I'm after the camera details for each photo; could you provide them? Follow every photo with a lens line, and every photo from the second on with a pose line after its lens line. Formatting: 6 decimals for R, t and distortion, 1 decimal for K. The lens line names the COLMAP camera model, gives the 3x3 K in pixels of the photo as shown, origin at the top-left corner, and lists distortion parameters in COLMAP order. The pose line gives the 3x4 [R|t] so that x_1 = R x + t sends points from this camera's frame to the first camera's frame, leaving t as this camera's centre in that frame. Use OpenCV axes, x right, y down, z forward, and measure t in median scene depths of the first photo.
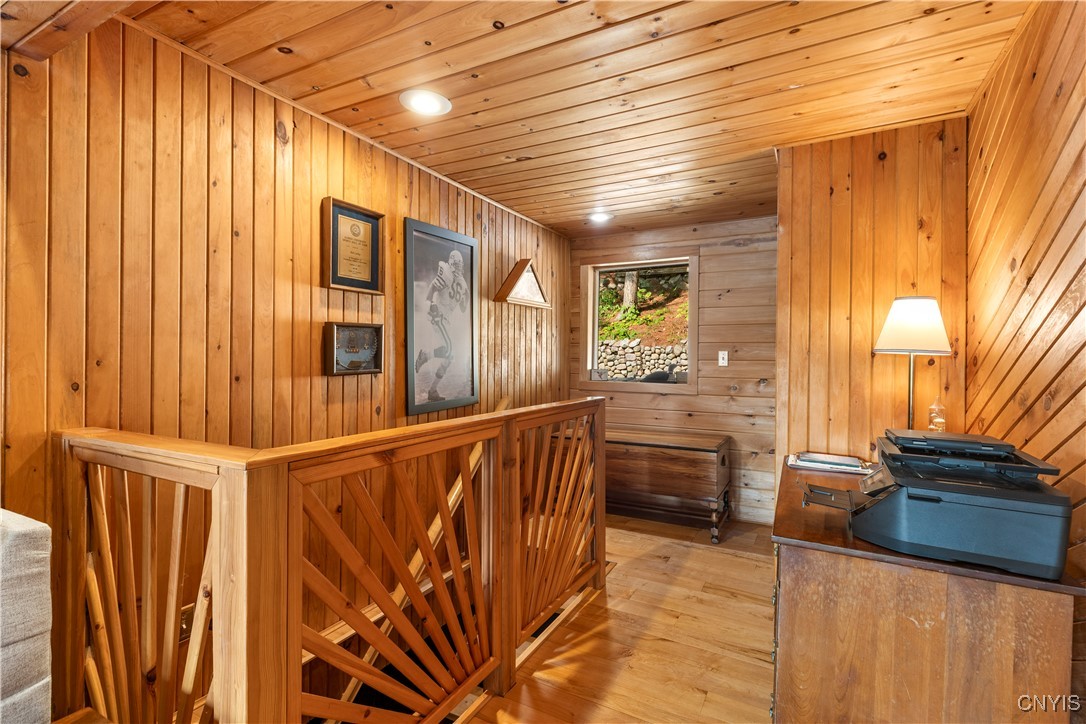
lens RADIAL K [[493.7, 0, 541.6], [0, 493.7, 355.1], [0, 0, 1]] dist [-0.000156, -0.000028]
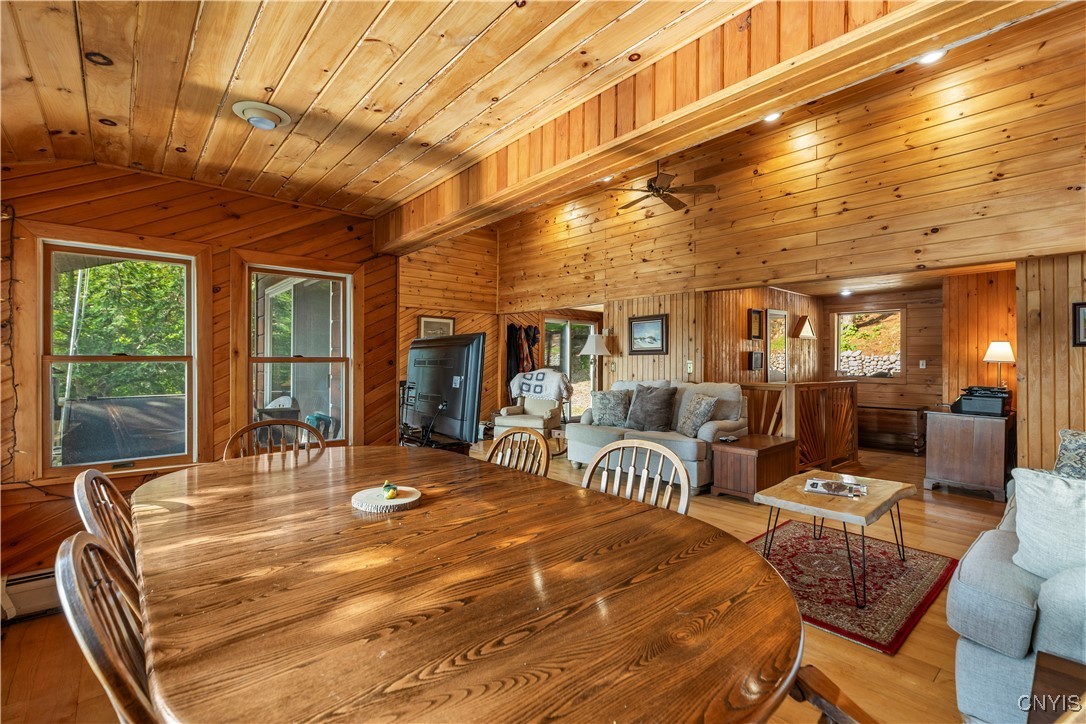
lens RADIAL K [[493.7, 0, 541.6], [0, 493.7, 355.1], [0, 0, 1]] dist [-0.000156, -0.000028]
pose [[0.939918, -0.006134, -0.341345, -0.373026], [0.001669, 0.999909, -0.013372, -0.006196], [0.341396, 0.011998, 0.939843, -1.336519]]
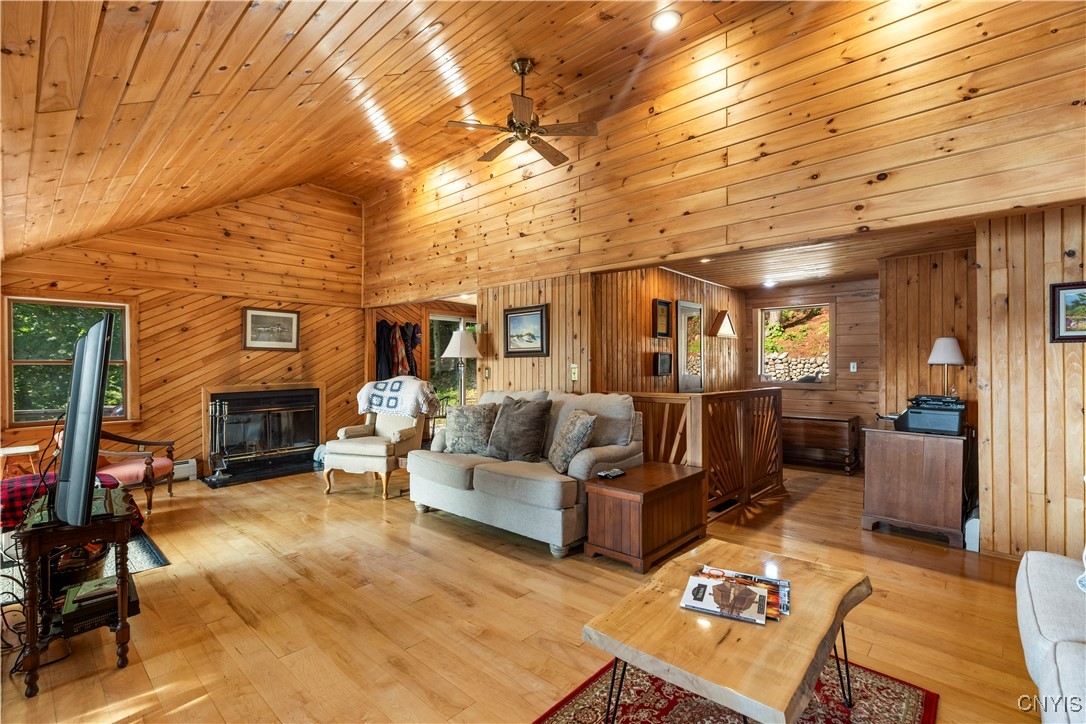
lens RADIAL K [[492.0, 0, 543.0], [0, 492.0, 362.0], [0, 0, 1]] dist [0.000595, 0.000139]
pose [[0.971855, -0.009468, -0.235391, -0.253294], [0.007815, 0.999938, -0.007956, -0.005527], [0.235452, 0.005893, 0.971868, -0.851223]]
